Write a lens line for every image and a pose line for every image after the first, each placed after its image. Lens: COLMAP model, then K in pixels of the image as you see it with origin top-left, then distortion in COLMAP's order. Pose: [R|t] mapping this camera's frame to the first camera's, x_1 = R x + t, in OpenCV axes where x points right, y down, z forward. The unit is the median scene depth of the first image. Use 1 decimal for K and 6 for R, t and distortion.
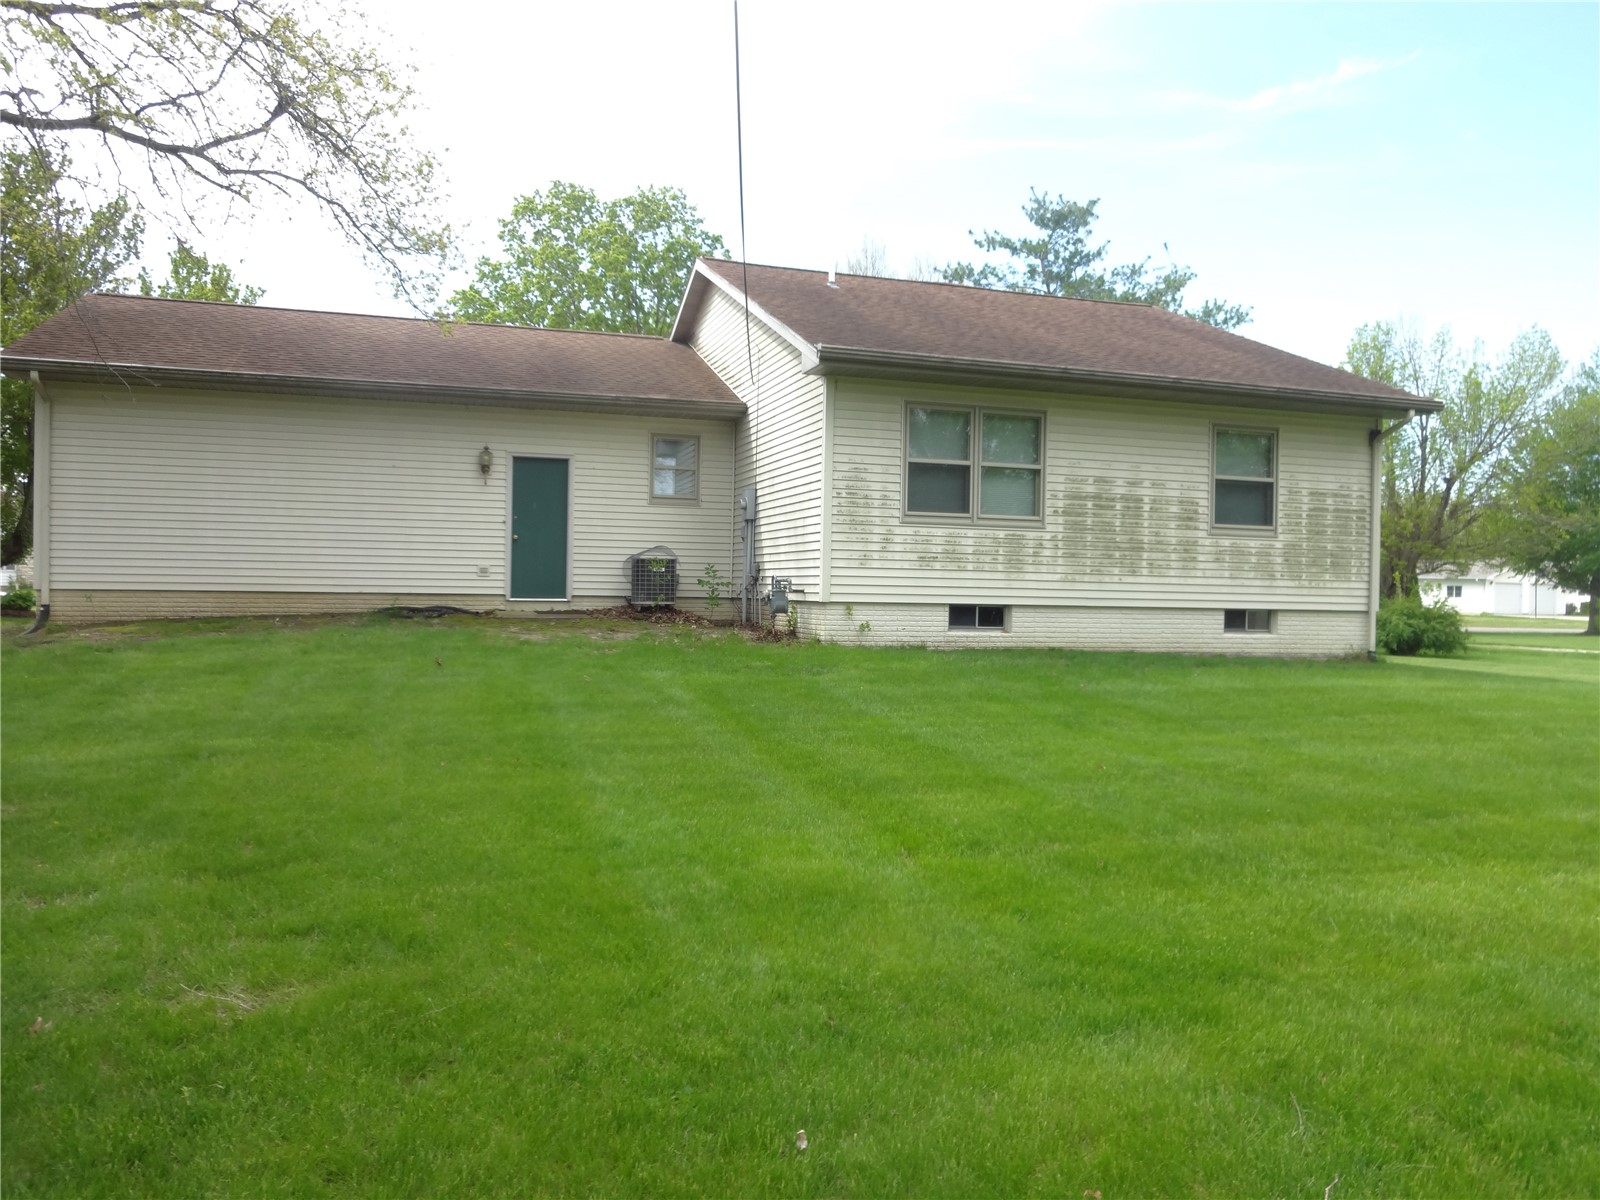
lens RADIAL K [[1151.5, 0, 800.0], [0, 1151.5, 600.0], [0, 0, 1]] dist [-0.022972, -0.001401]
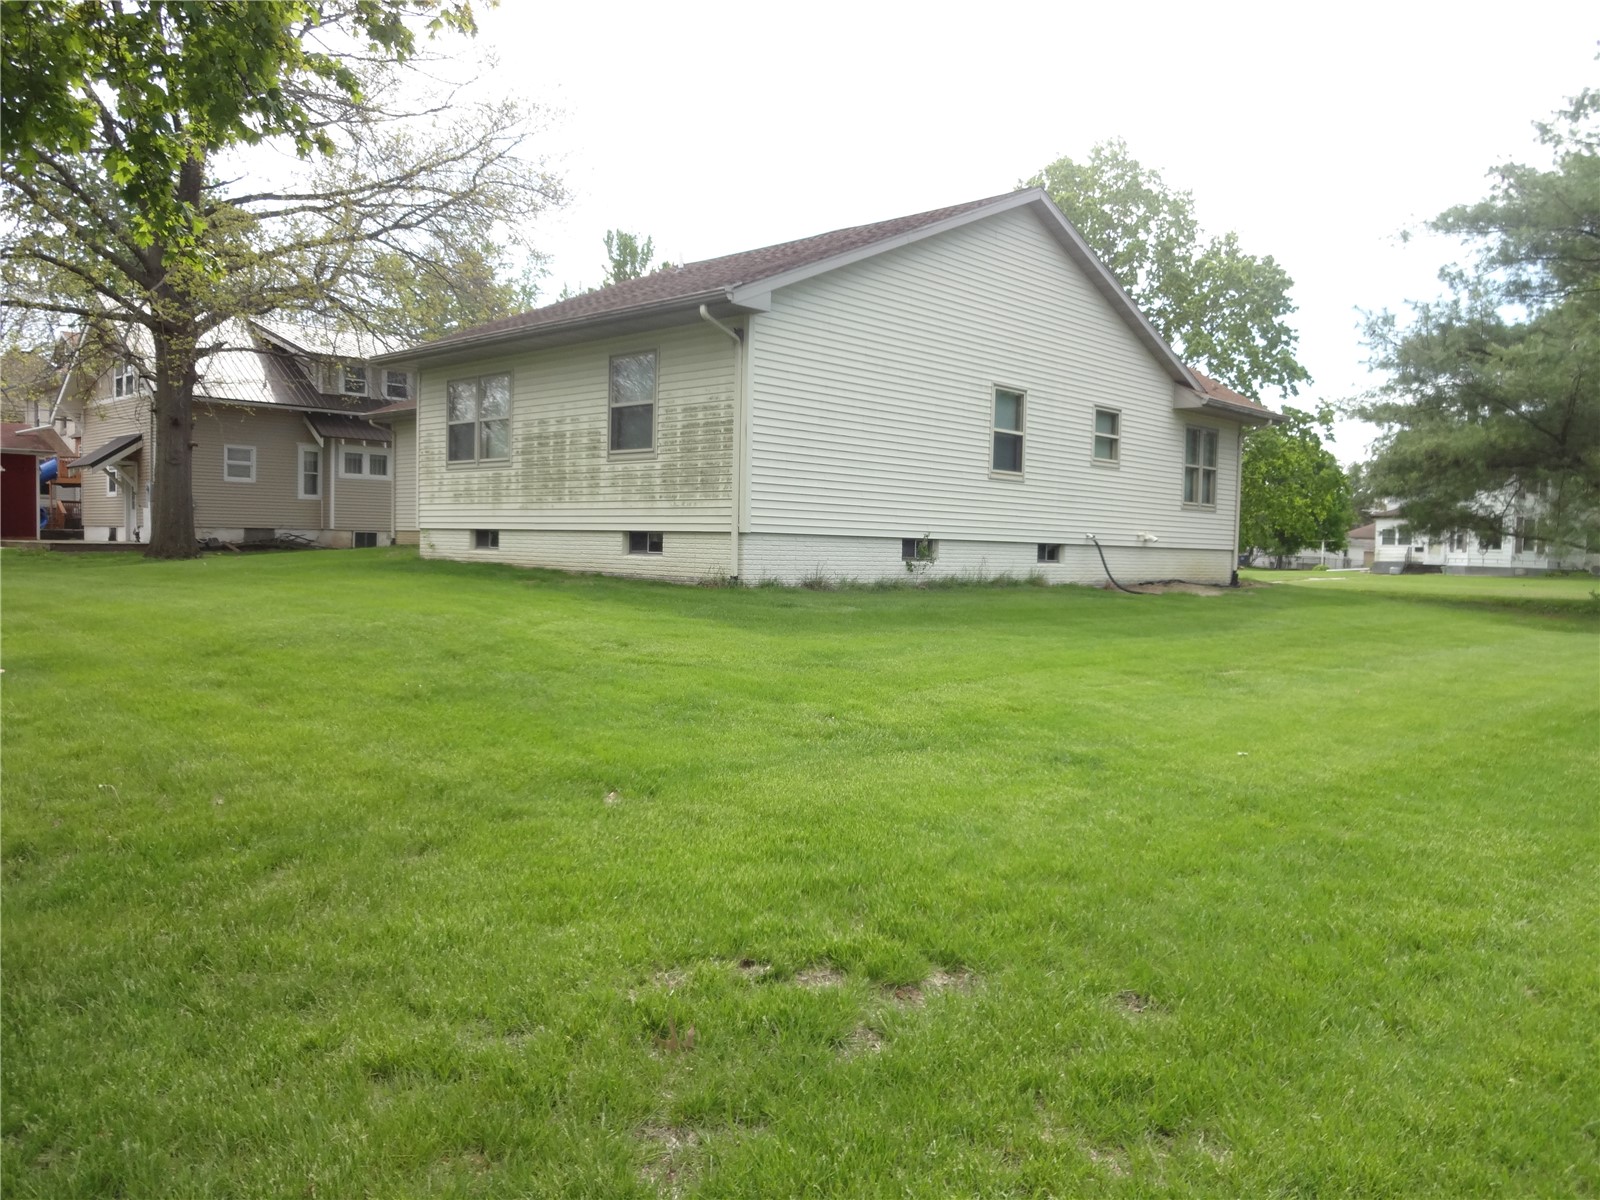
lens RADIAL K [[1151.5, 0, 800.0], [0, 1151.5, 600.0], [0, 0, 1]] dist [-0.022972, -0.001401]
pose [[0.513209, 0.036592, -0.857483, 1.317959], [-0.008187, 0.999254, 0.037742, 0.028922], [0.858225, -0.012349, 0.513126, 0.582327]]
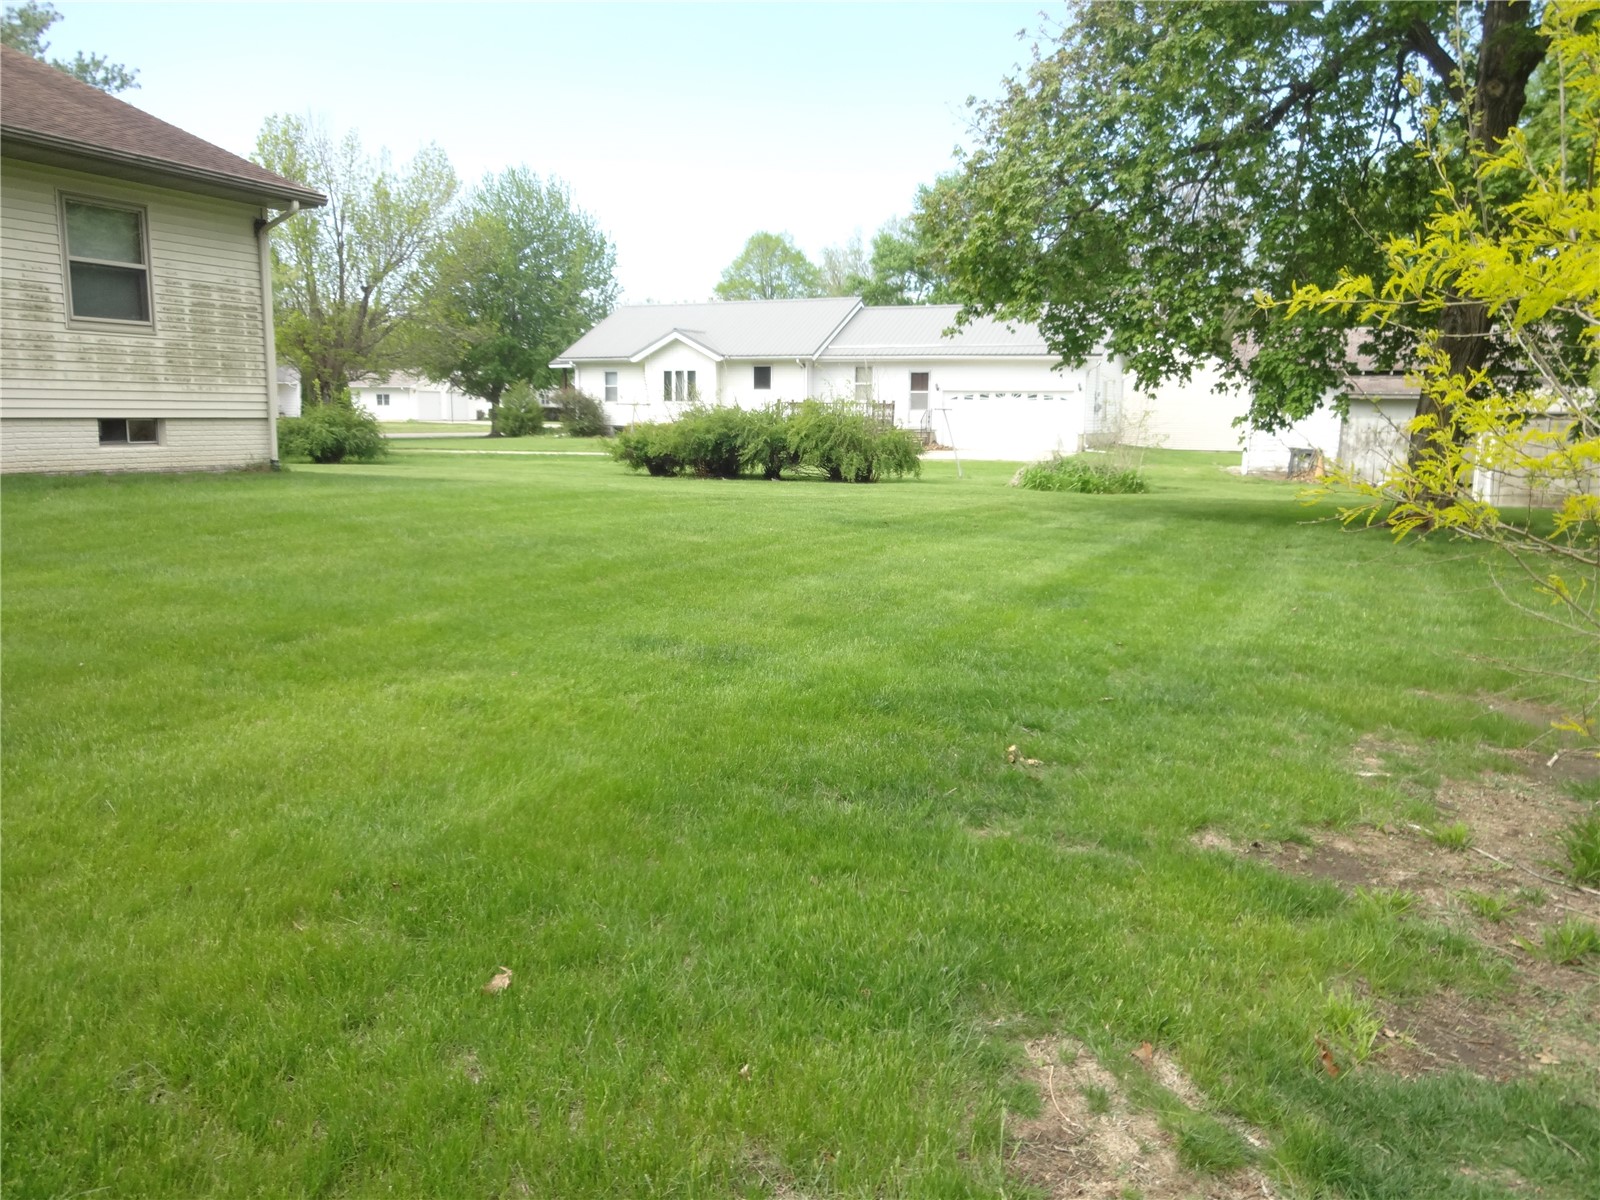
lens RADIAL K [[1151.5, 0, 800.0], [0, 1151.5, 600.0], [0, 0, 1]] dist [-0.022972, -0.001401]
pose [[0.654836, -0.133098, 0.743959, 0.061008], [0.009720, 0.985773, 0.167803, 0.003654], [-0.755709, -0.102652, 0.646813, 0.041526]]
